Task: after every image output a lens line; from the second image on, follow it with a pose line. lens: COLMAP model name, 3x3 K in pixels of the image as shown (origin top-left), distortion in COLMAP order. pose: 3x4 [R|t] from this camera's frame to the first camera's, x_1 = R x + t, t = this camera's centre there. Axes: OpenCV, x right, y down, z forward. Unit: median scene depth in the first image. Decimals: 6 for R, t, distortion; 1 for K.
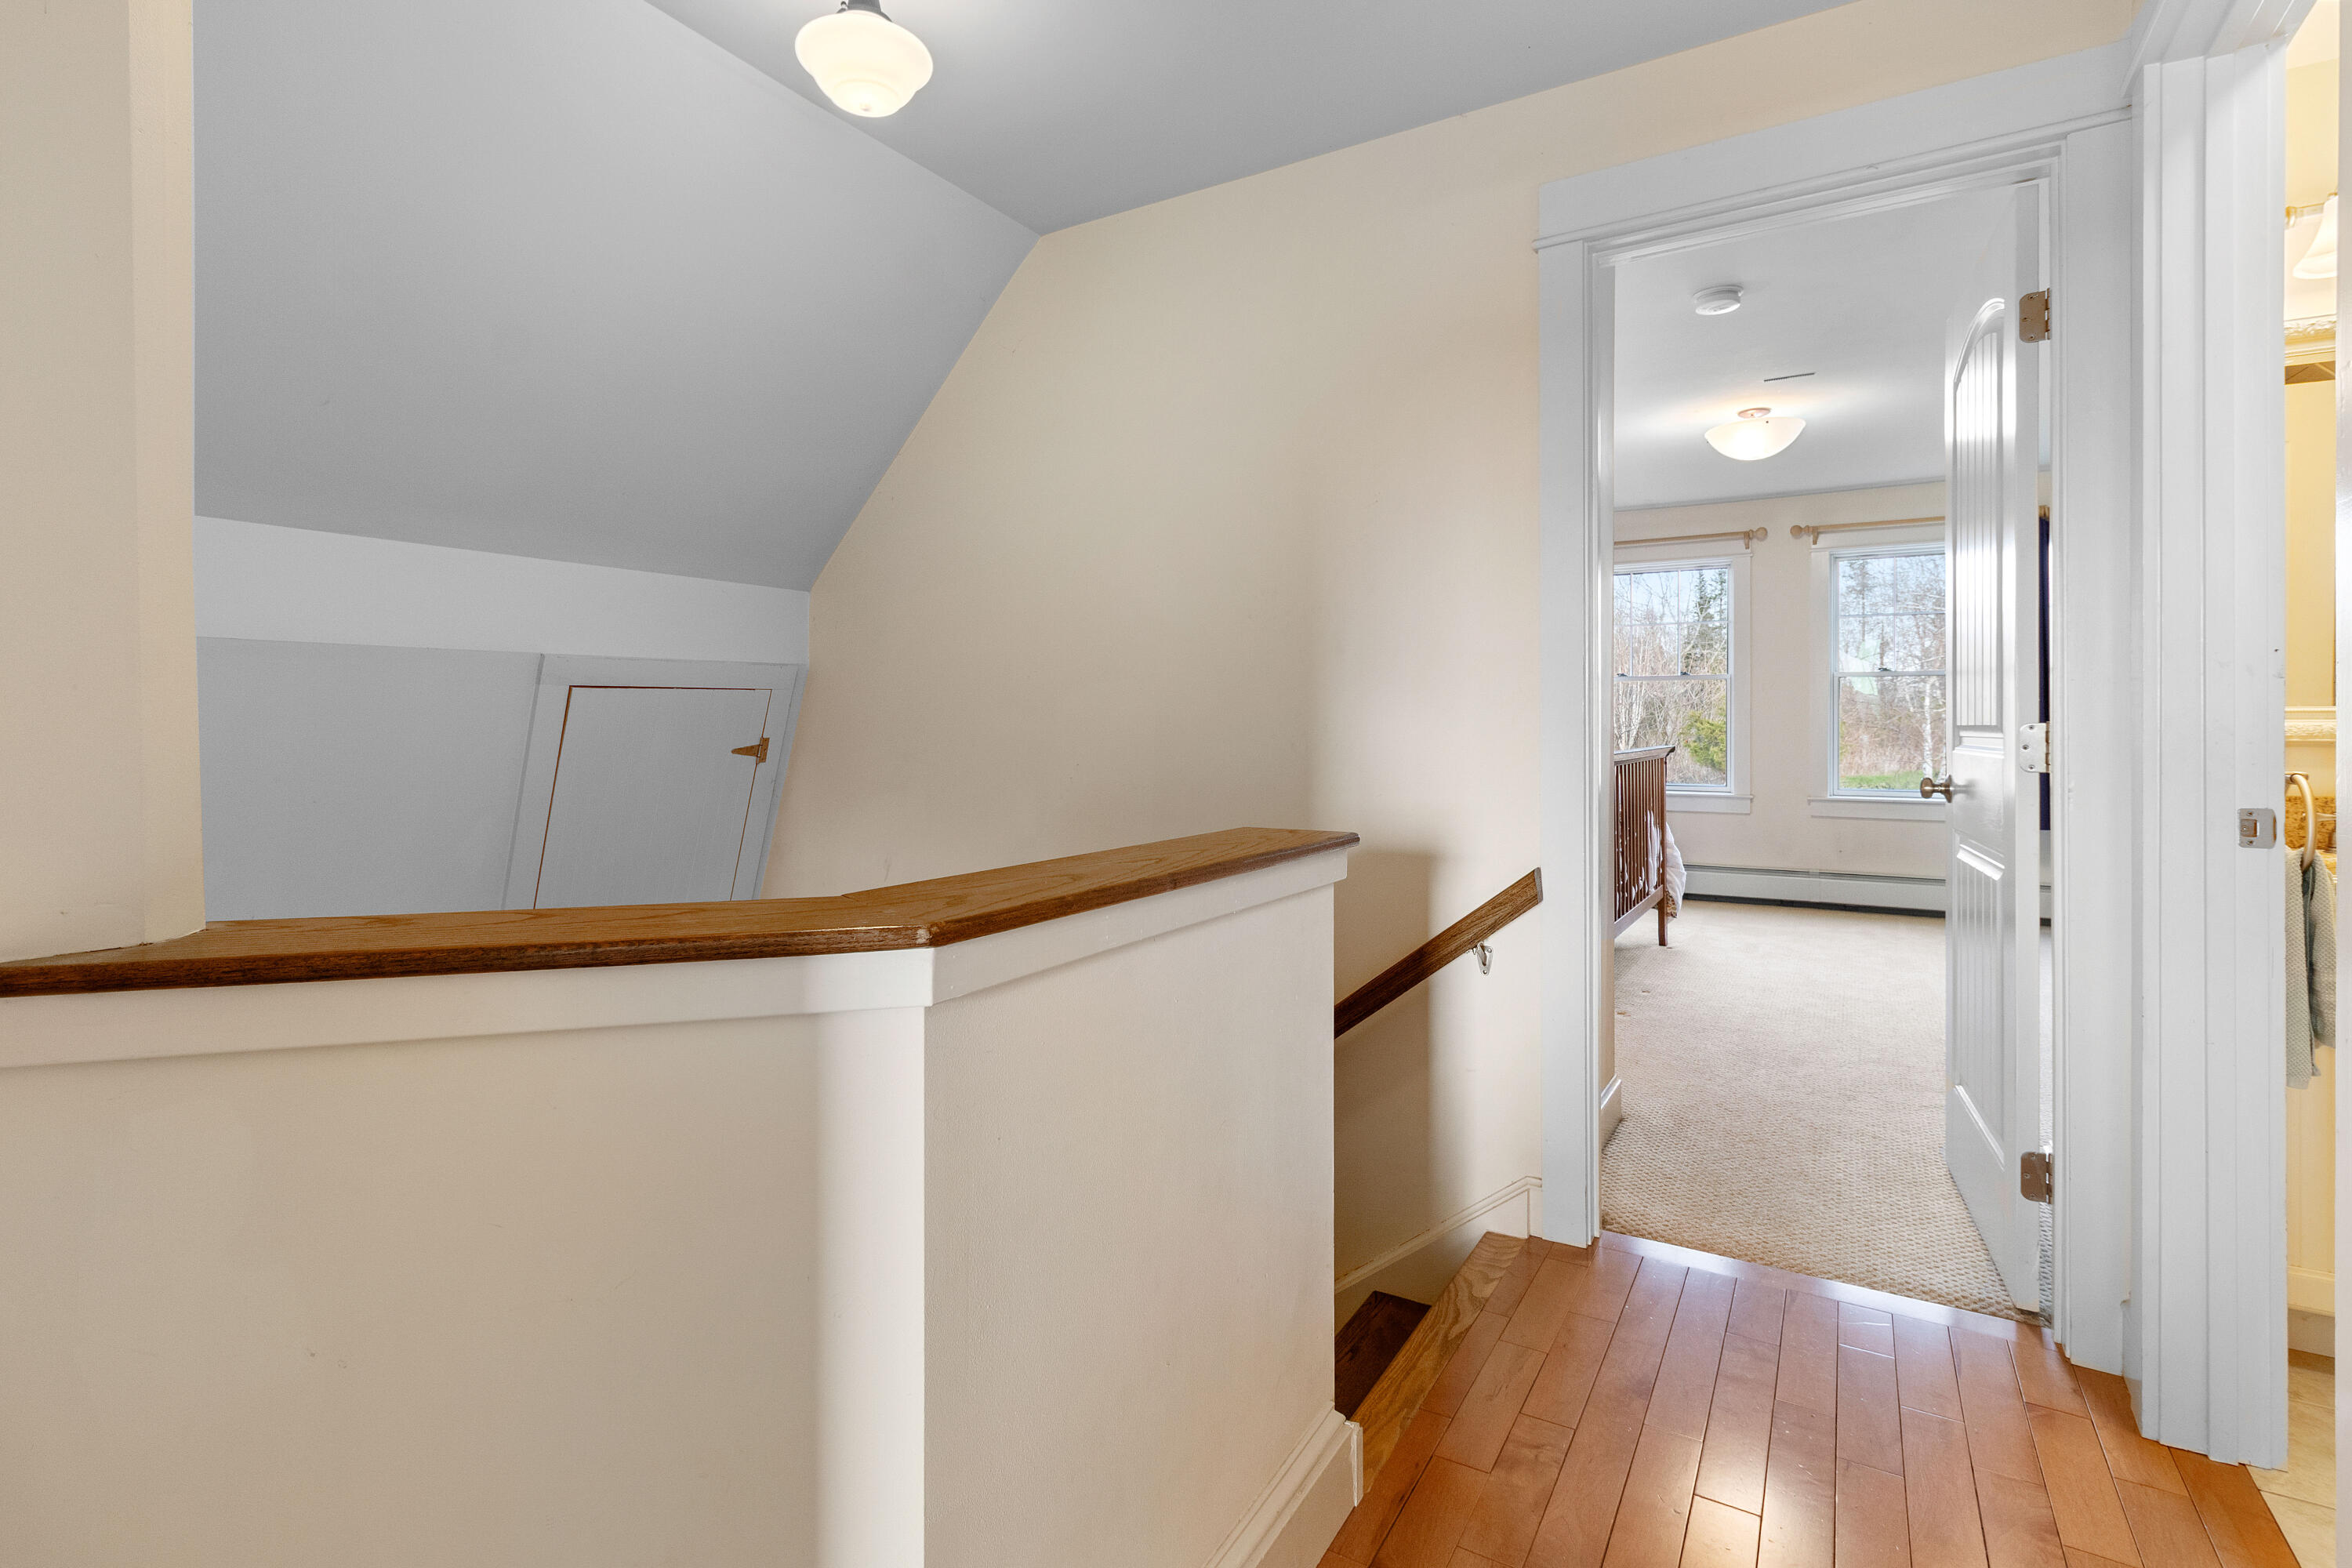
lens RADIAL K [[1128.1, 0, 1161.2], [0, 1128.1, 734.2], [0, 0, 1]] dist [-0.000677, -0.000549]
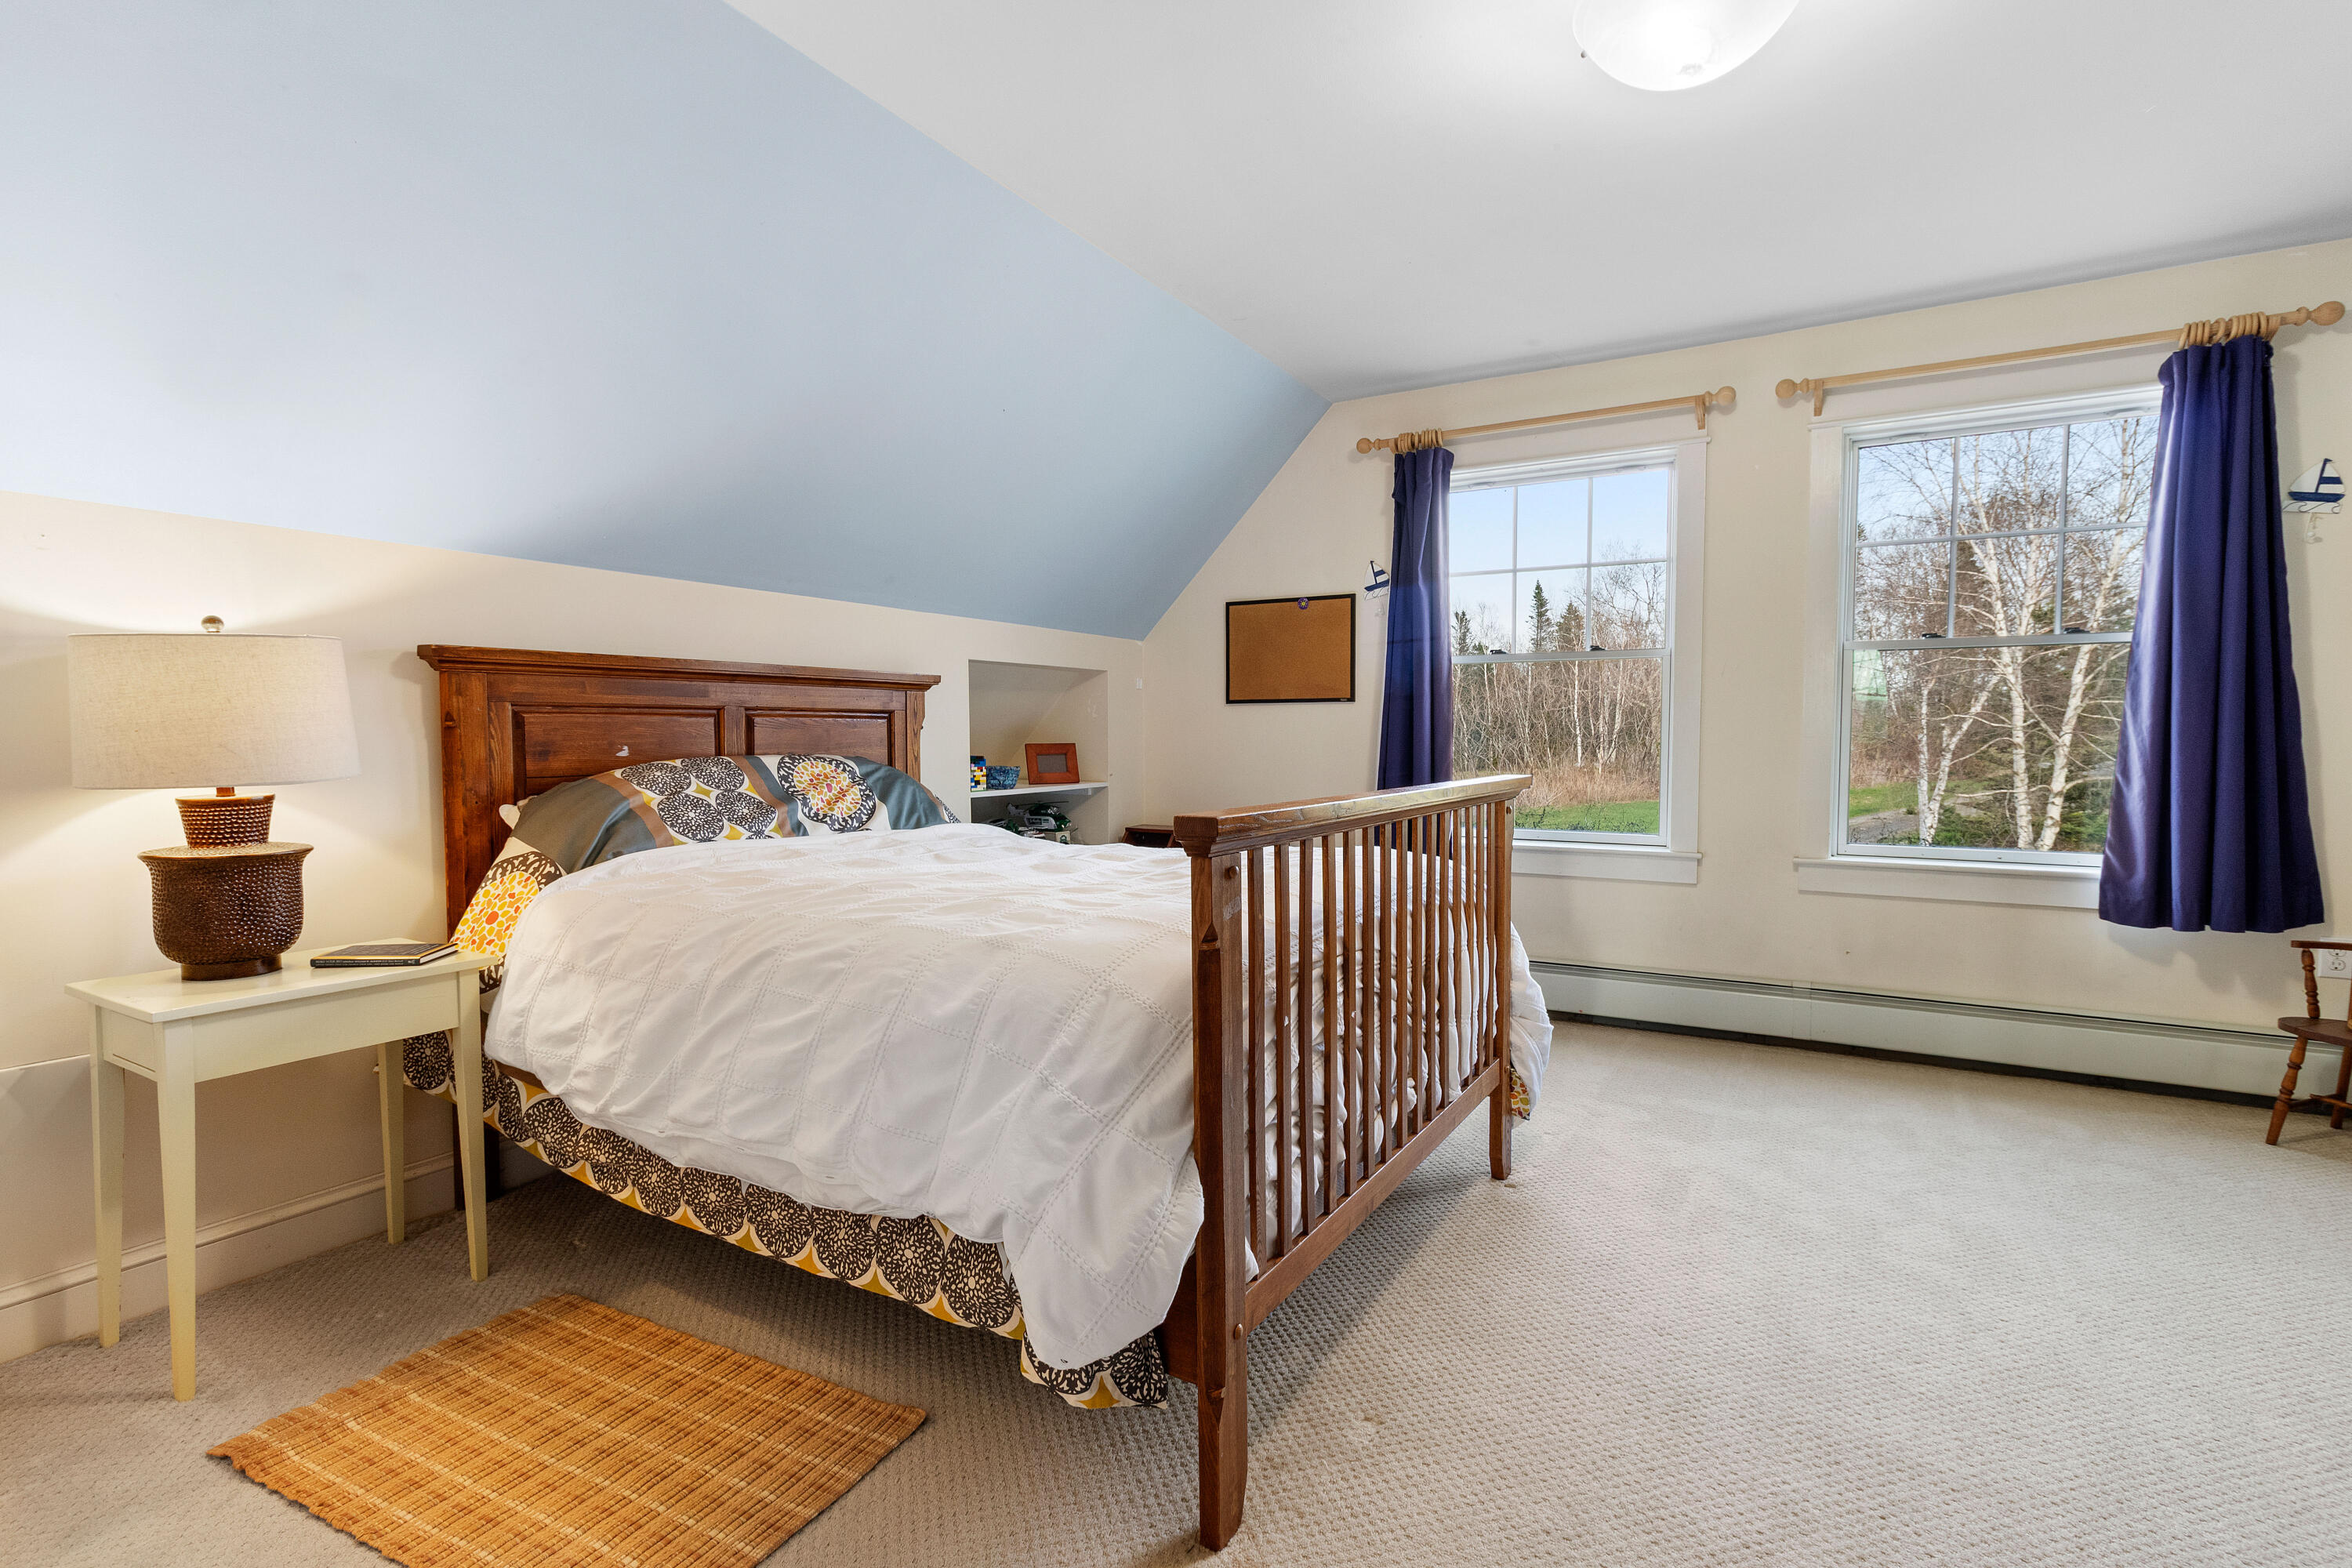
lens RADIAL K [[1111.6, 0, 1176.0], [0, 1111.6, 784.0], [0, 0, 1]] dist [-0.003117, -0.000417]
pose [[0.999879, 0.004325, 0.014966, 0.249330], [-0.004905, 0.999229, 0.038951, -0.003326], [-0.014786, -0.039019, 0.999129, 0.440101]]
